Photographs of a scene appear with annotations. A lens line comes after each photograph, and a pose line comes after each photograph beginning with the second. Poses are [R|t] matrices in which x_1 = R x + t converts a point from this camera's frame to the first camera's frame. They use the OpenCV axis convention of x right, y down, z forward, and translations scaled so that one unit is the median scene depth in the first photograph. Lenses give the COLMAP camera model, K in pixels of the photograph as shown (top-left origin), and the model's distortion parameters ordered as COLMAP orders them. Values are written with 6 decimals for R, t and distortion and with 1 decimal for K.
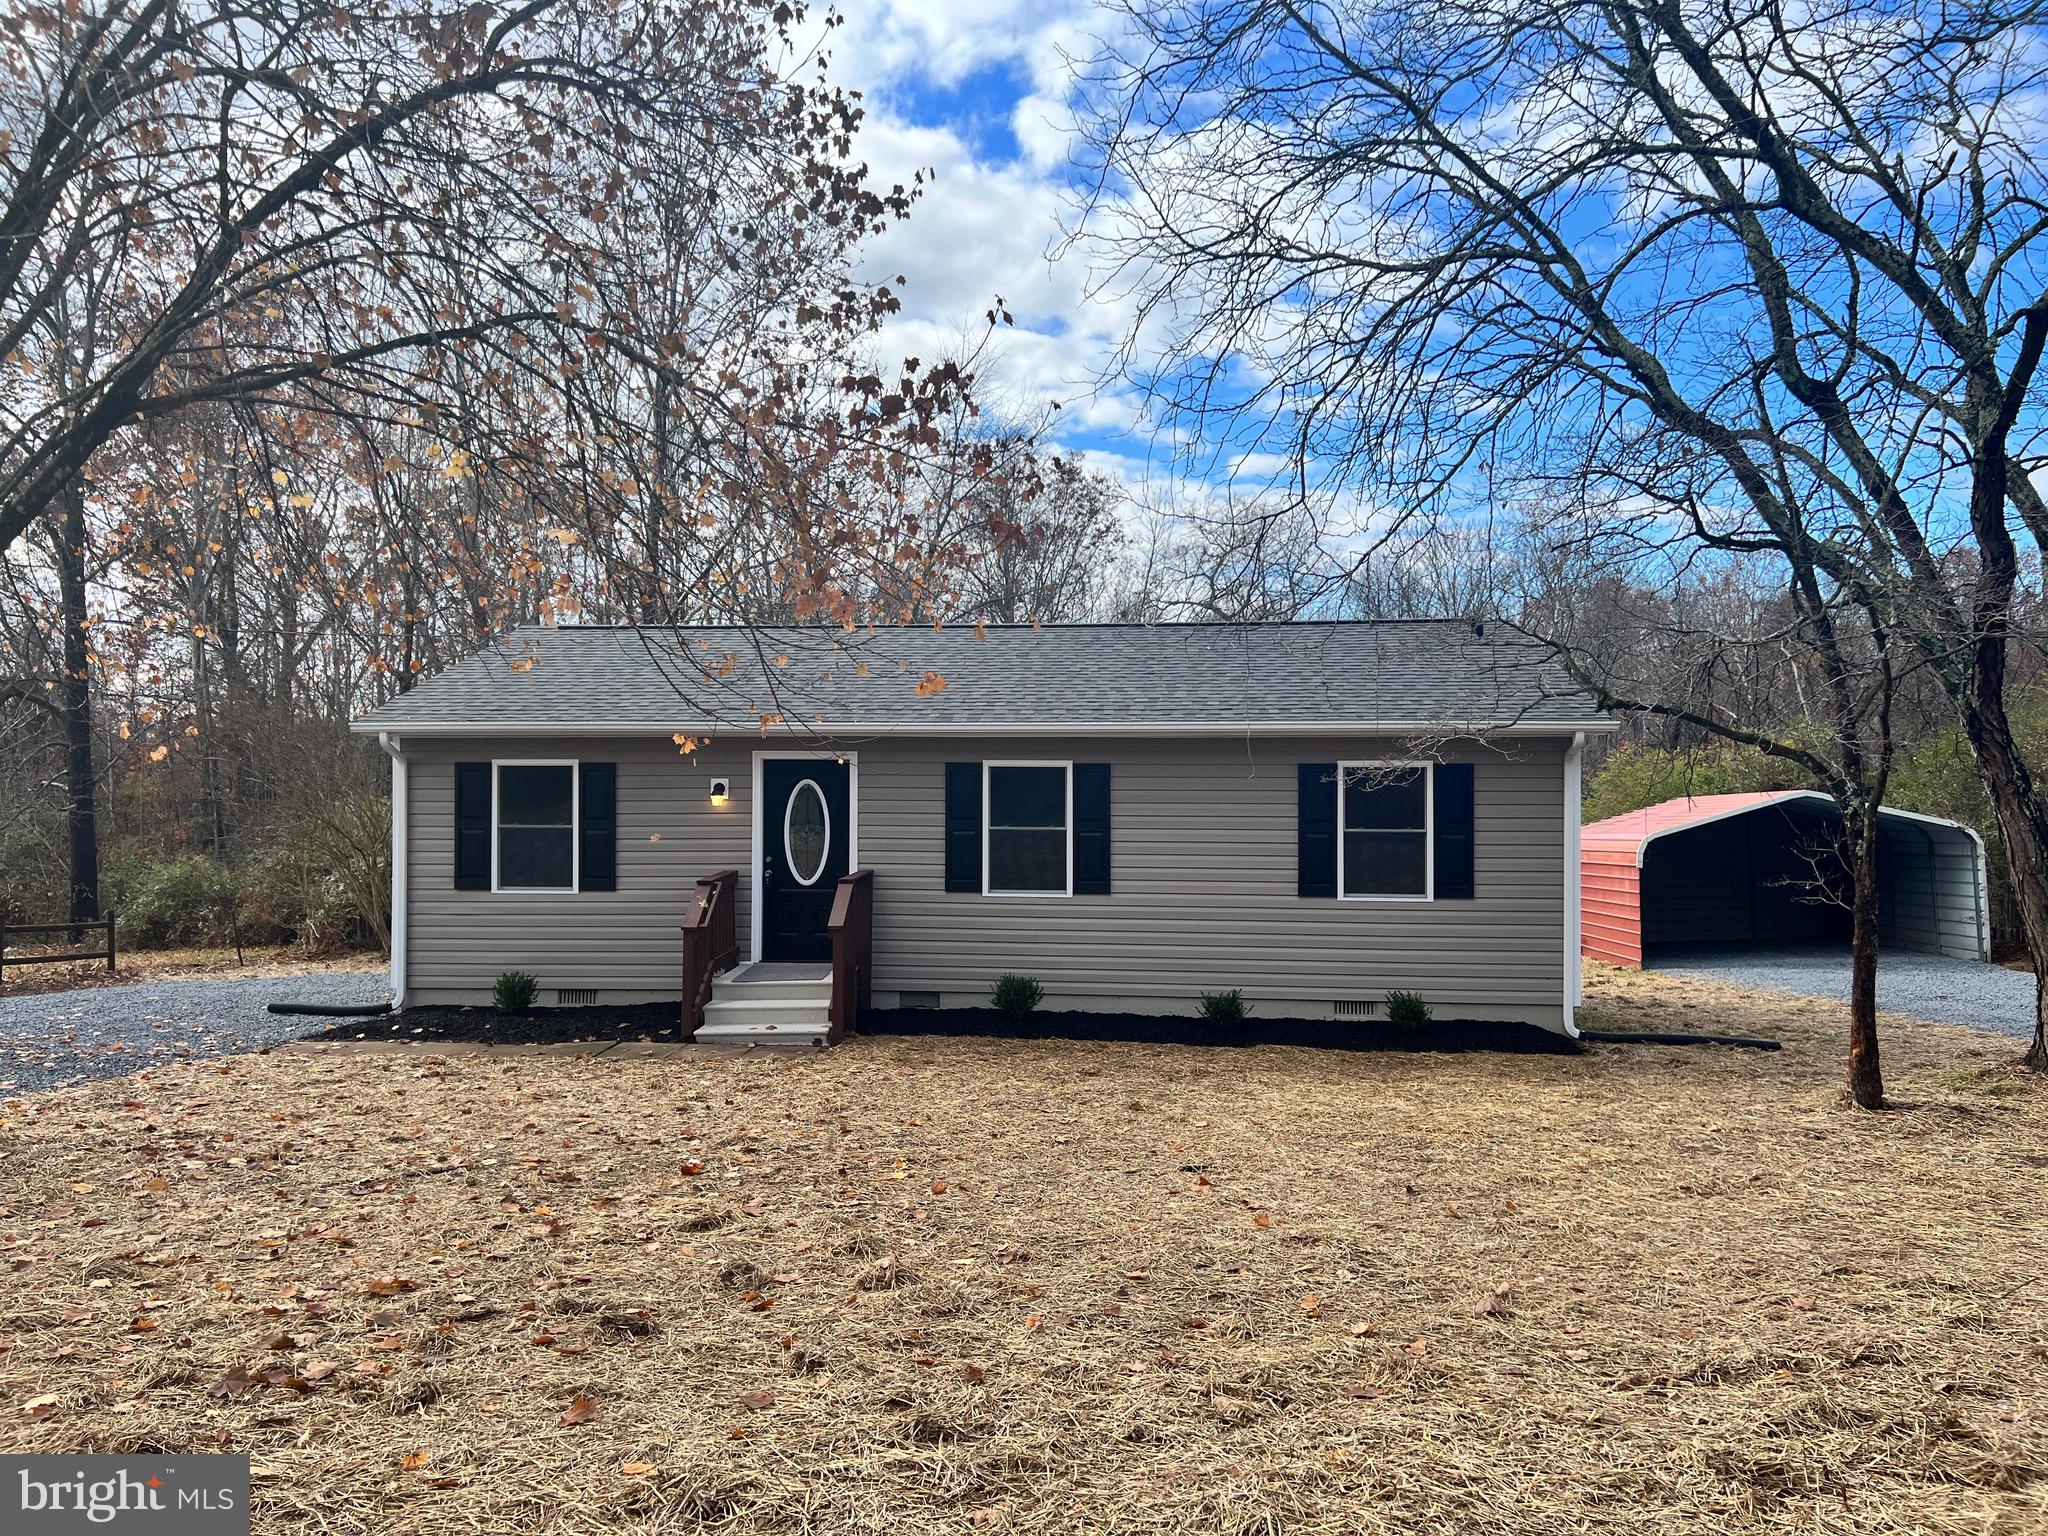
lens RADIAL K [[1567.6, 0, 1026.4], [0, 1567.6, 765.7], [0, 0, 1]] dist [-0.009410, -0.002005]
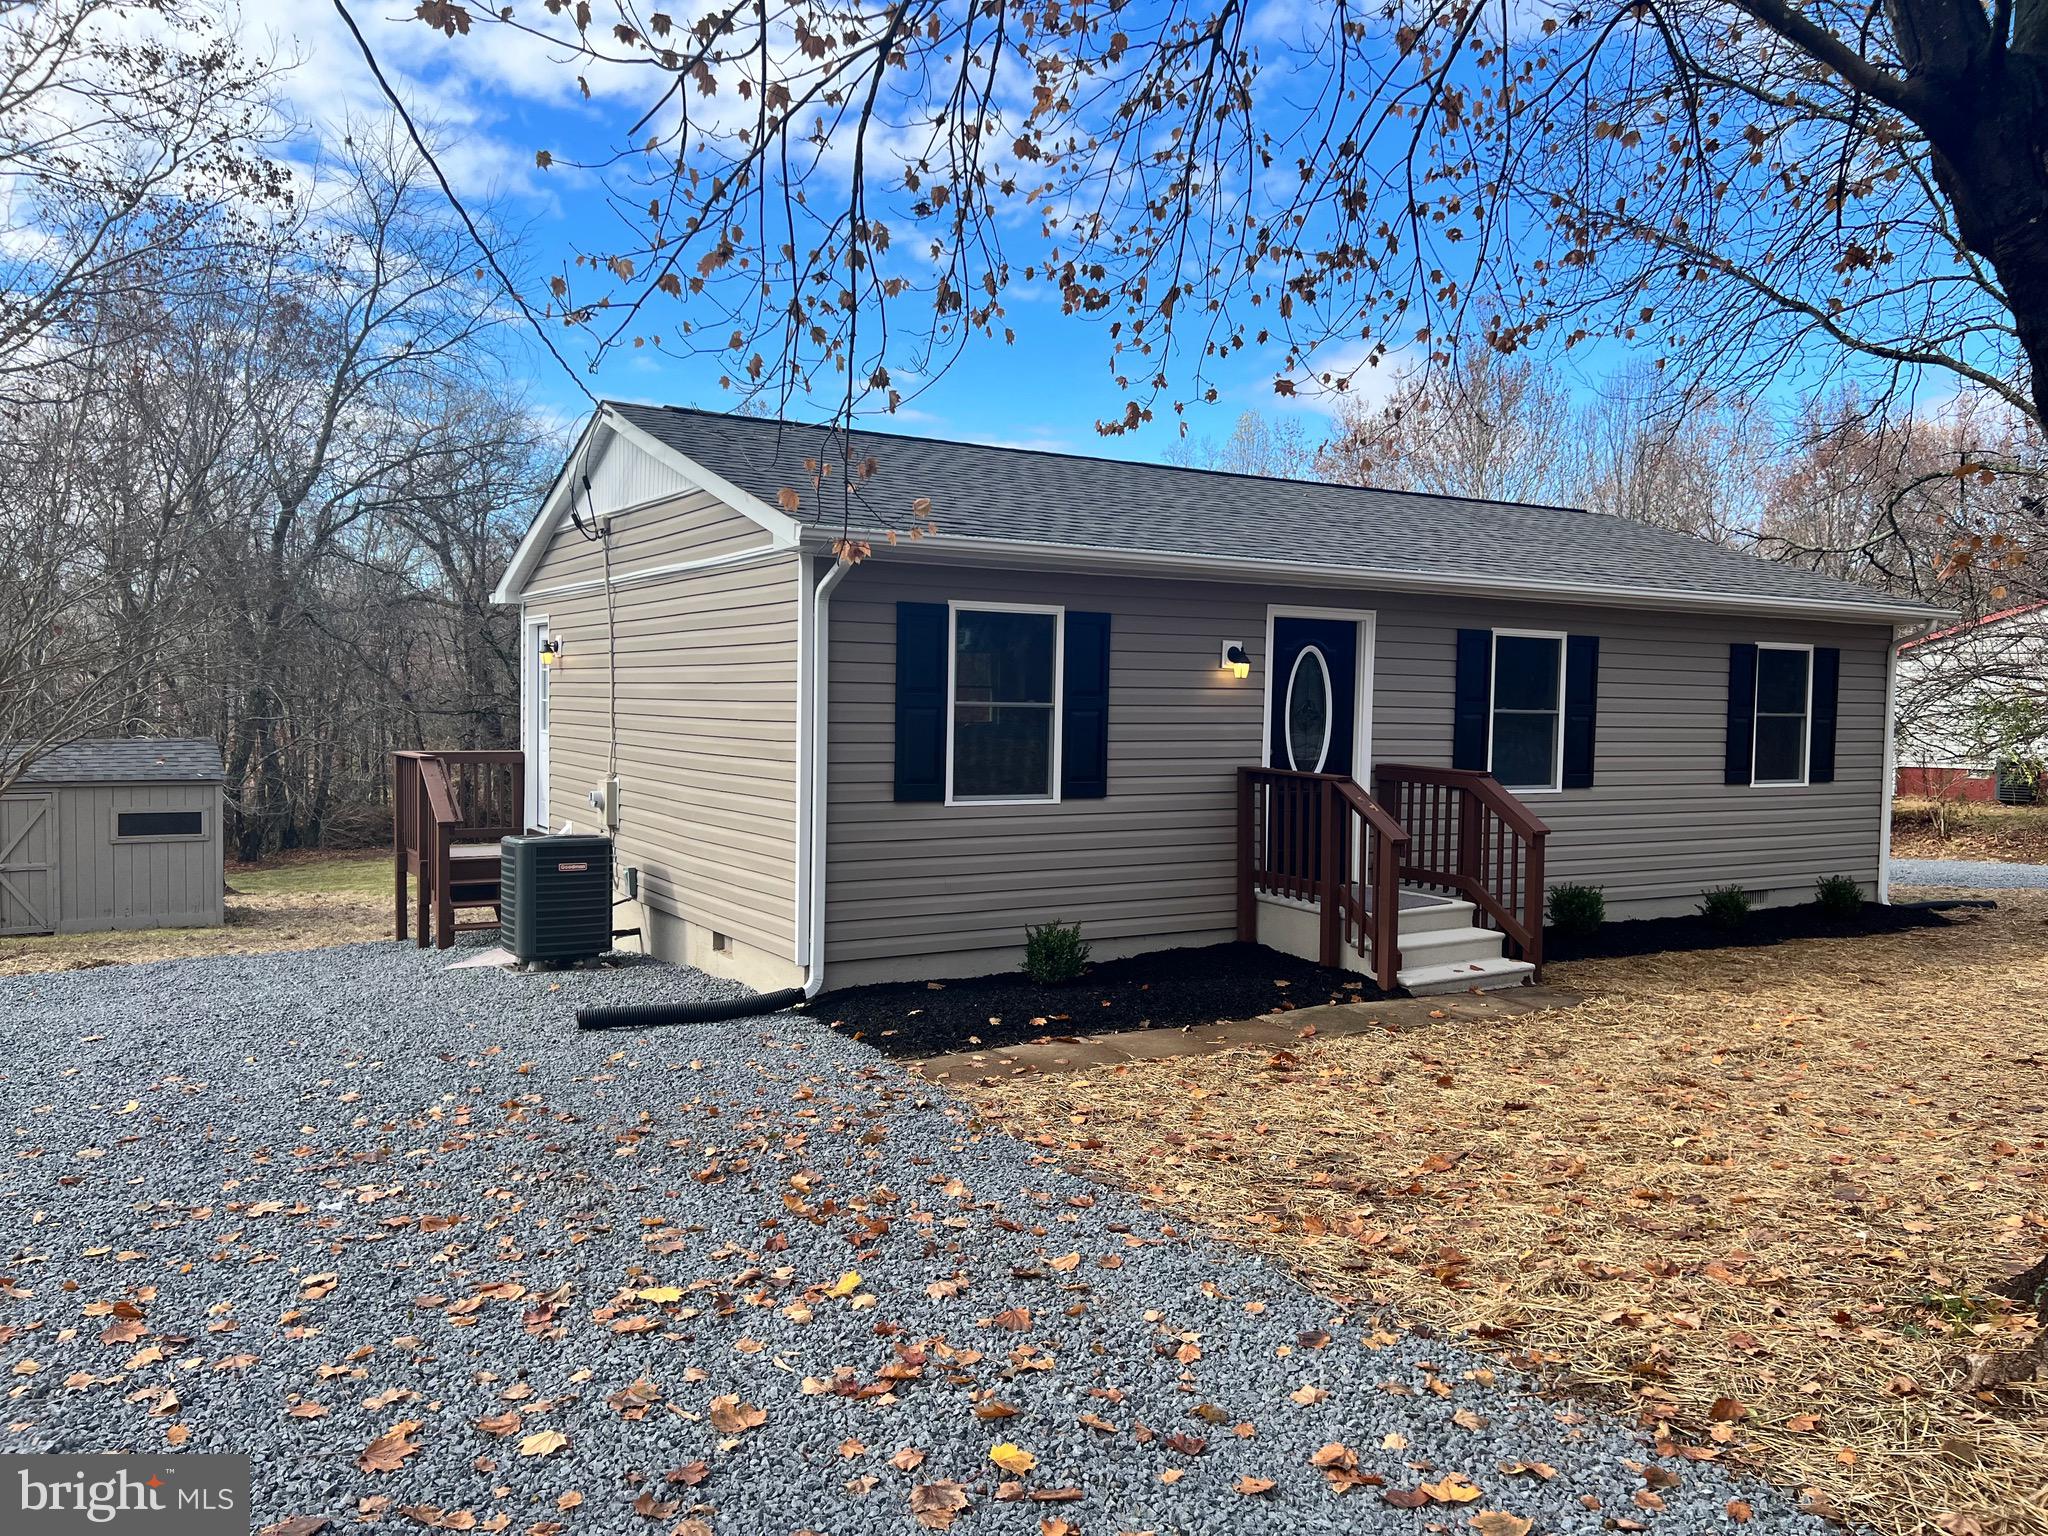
lens RADIAL K [[1567.6, 0, 1023.2], [0, 1567.6, 773.5], [0, 0, 1]] dist [-0.009410, -0.002005]
pose [[0.833038, -0.015543, 0.552998, -0.687767], [-0.018117, 0.998303, 0.055350, 0.031788], [-0.552920, -0.056127, 0.831342, 0.447350]]
